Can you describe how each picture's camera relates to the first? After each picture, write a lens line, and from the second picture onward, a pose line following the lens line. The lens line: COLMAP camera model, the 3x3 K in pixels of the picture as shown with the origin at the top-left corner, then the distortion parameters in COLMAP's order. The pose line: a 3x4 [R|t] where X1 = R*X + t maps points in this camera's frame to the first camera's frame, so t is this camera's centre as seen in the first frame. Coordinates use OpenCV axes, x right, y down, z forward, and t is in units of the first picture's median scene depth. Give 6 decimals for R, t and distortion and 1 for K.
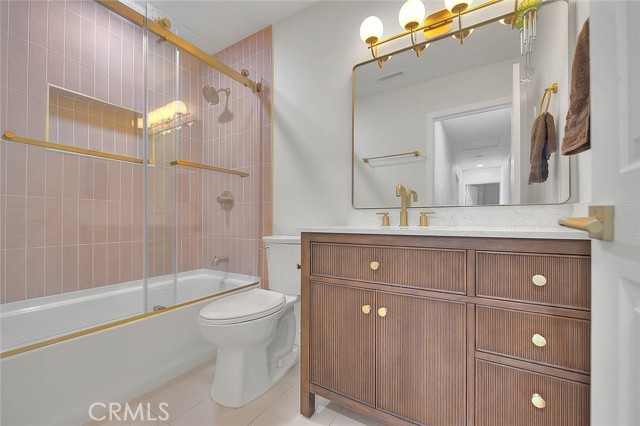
lens RADIAL K [[263.4, 0, 321.4], [0, 263.4, 218.4], [0, 0, 1]] dist [-0.000738, -0.000136]
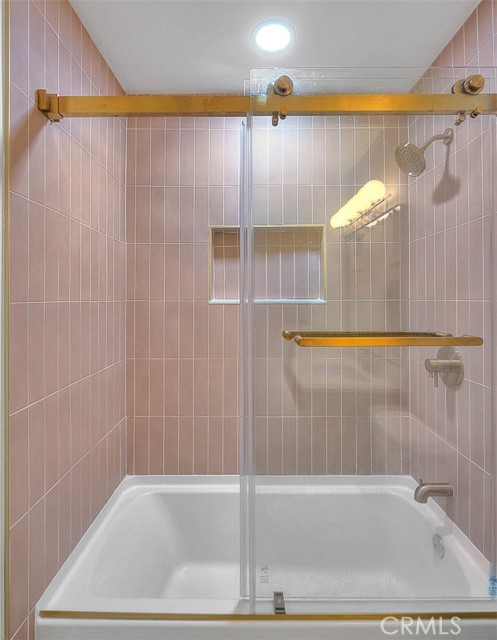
lens RADIAL K [[340.4, 0, 248.6], [0, 340.4, 291.2], [0, 0, 1]] dist [0.002165, 0.000381]
pose [[0.524986, -0.017933, -0.850922, -0.022195], [0.005840, 0.999830, -0.017468, -0.192969], [0.851091, 0.004201, 0.525001, 0.367506]]
